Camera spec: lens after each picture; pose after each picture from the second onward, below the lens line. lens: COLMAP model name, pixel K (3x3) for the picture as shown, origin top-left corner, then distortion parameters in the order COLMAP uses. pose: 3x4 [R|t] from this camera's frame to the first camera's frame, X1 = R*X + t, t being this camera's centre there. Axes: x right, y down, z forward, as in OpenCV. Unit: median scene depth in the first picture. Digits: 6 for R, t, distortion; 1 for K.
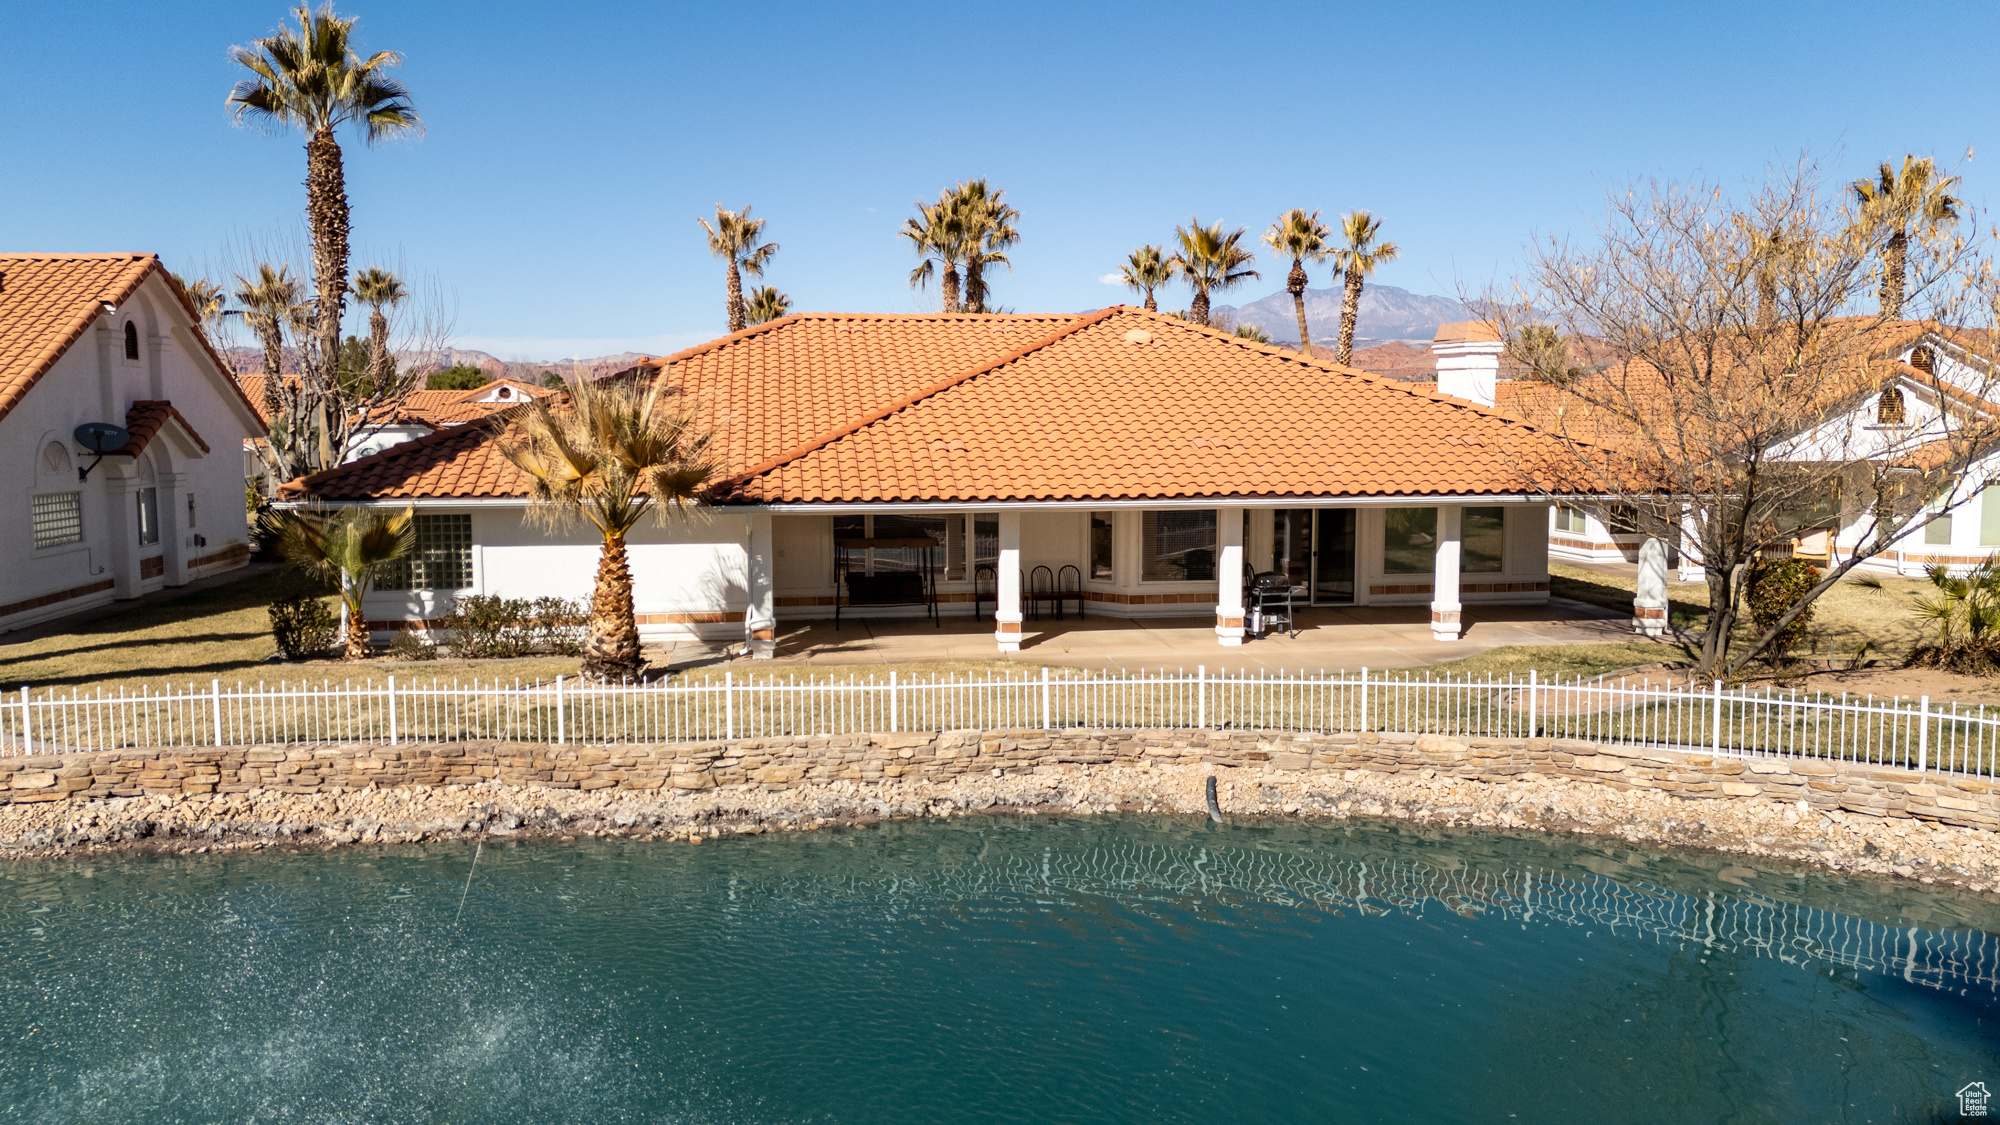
lens RADIAL K [[1481.7, 0, 1003.1], [0, 1481.7, 551.8], [0, 0, 1]] dist [0.068425, -0.081668]
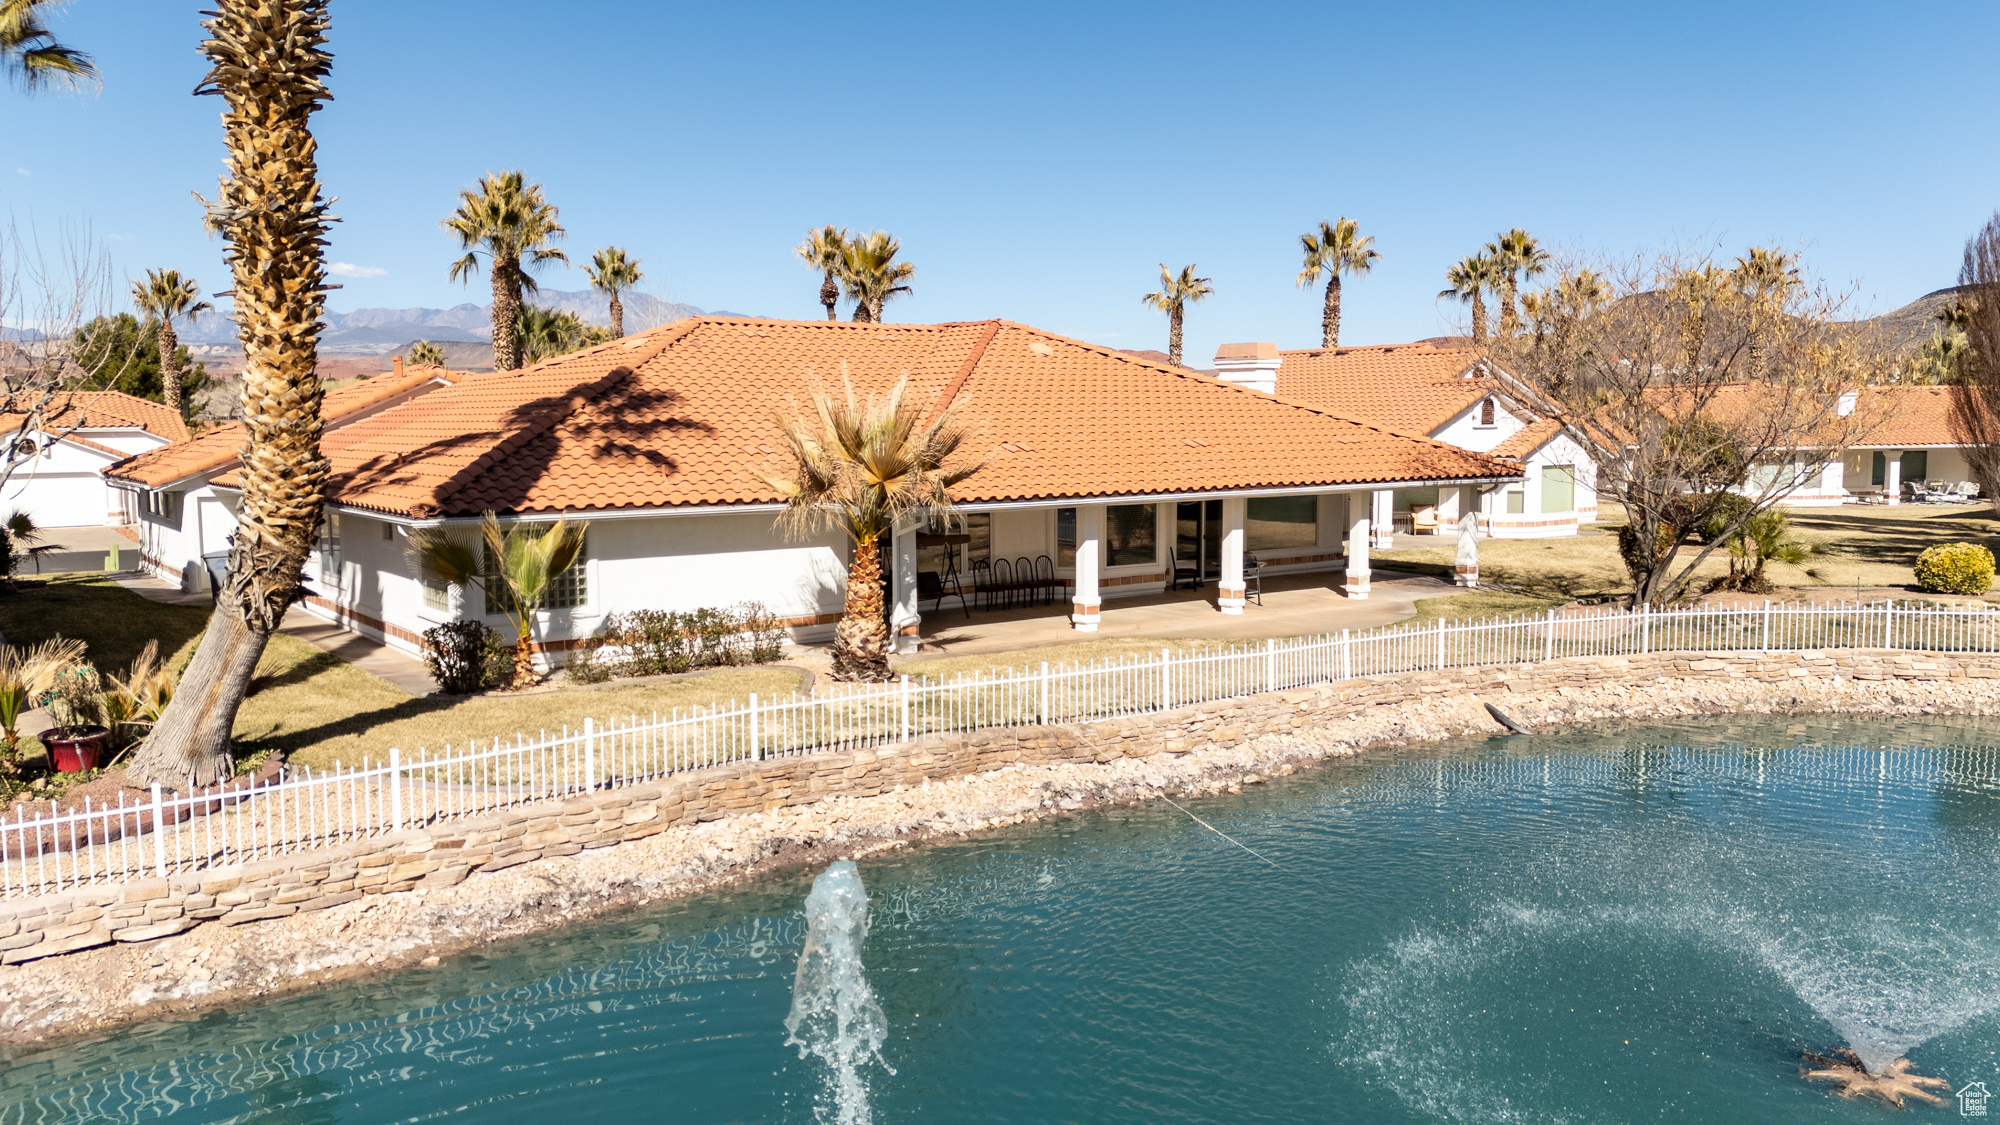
lens RADIAL K [[1481.7, 0, 1003.1], [0, 1481.7, 551.8], [0, 0, 1]] dist [0.068425, -0.081668]
pose [[0.880363, -0.044867, 0.472174, -0.567720], [0.048491, 0.998813, 0.004499, -0.000742], [-0.471815, 0.018936, 0.881494, 0.057473]]
